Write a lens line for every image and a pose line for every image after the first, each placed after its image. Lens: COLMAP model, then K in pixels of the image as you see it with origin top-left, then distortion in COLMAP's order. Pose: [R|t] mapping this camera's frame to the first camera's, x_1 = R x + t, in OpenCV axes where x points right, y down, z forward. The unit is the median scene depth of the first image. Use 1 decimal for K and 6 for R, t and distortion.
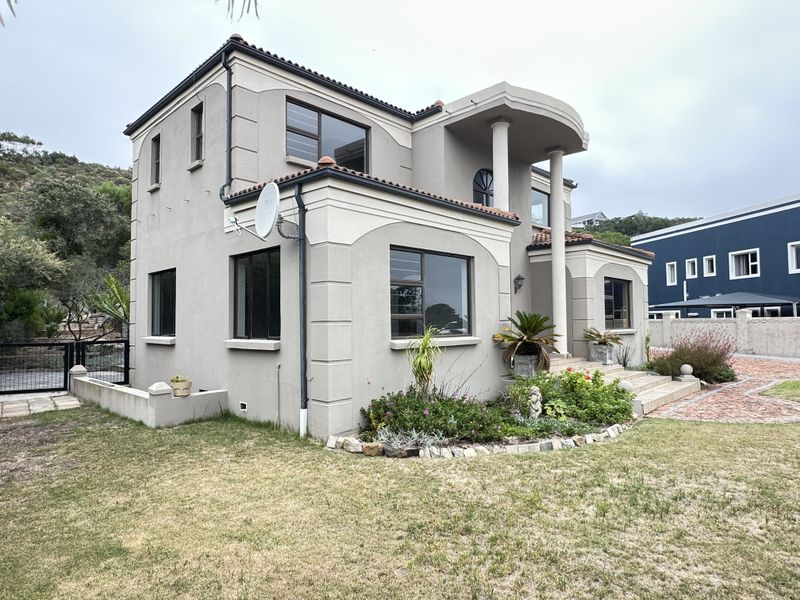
lens RADIAL K [[489.5, 0, 400.0], [0, 489.5, 300.0], [0, 0, 1]] dist [-0.007472, -0.001713]
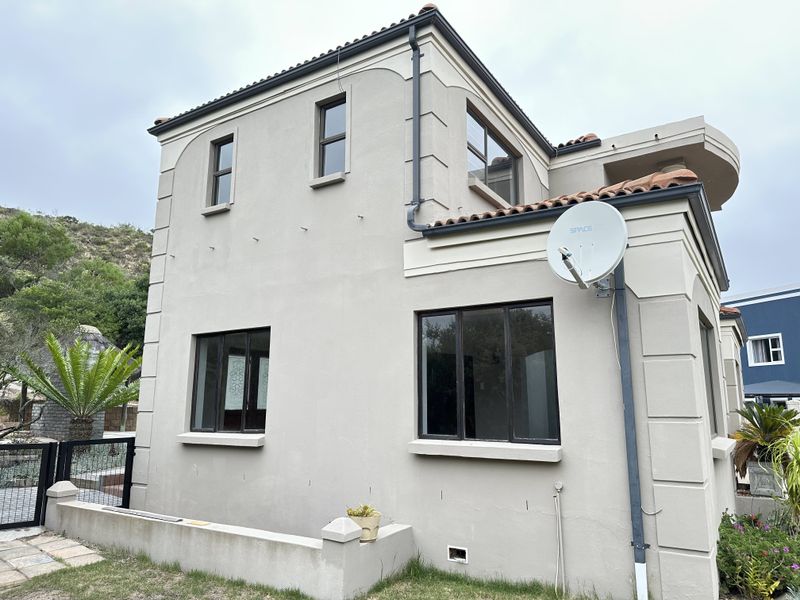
lens RADIAL K [[554.3, 0, 400.0], [0, 554.3, 300.0], [0, 0, 1]] dist [0.086063, -0.112663]
pose [[0.979054, 0.048645, 0.197704, -0.409179], [-0.019659, 0.989087, -0.146014, 0.004232], [-0.202649, 0.139069, 0.969326, 0.211862]]
